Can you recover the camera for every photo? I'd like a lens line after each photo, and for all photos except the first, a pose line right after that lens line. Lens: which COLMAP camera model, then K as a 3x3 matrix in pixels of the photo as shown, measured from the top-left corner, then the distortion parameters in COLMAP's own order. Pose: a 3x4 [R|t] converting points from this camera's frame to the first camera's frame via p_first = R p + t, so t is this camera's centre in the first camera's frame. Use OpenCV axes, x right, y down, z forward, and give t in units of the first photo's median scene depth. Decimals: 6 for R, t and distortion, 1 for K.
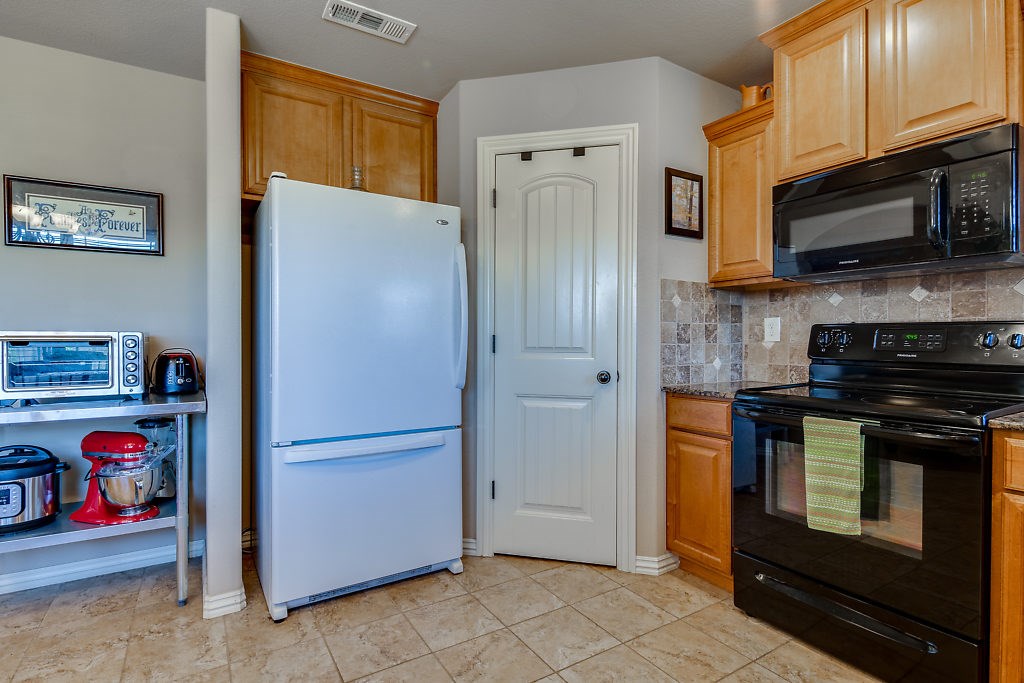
lens RADIAL K [[491.5, 0, 509.0], [0, 491.5, 340.9], [0, 0, 1]] dist [-0.000613, -0.000386]
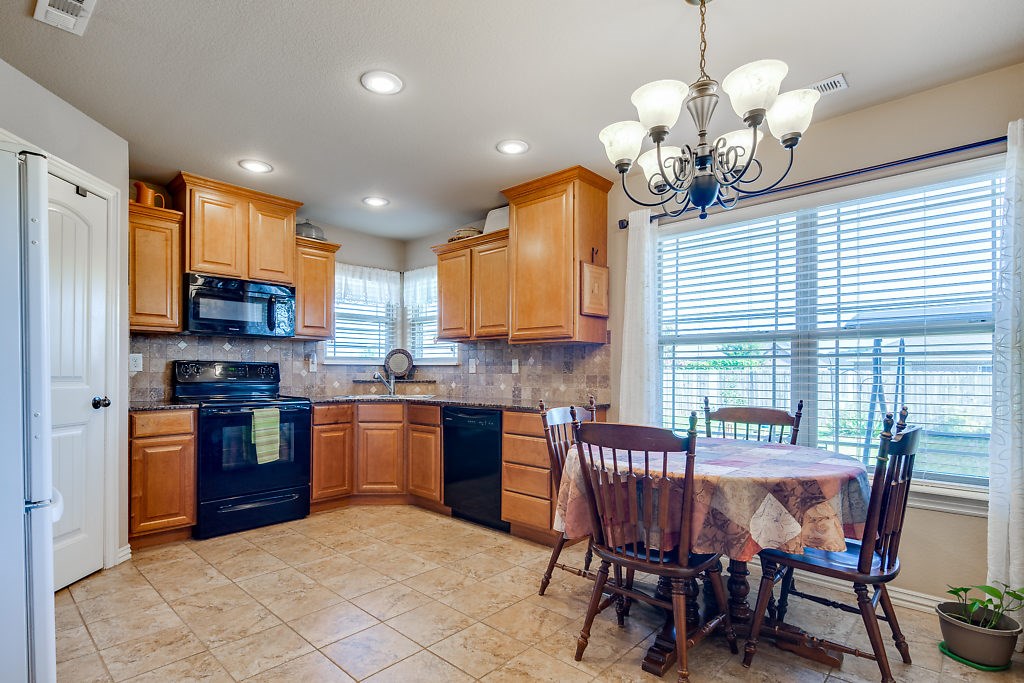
lens RADIAL K [[493.1, 0, 512.4], [0, 493.1, 375.0], [0, 0, 1]] dist [-0.003184, -0.000643]
pose [[-0.282127, -0.004103, 0.959368, -1.276371], [0.001716, 0.999987, 0.004782, 0.007316], [-0.959375, 0.002995, -0.282117, 0.457745]]
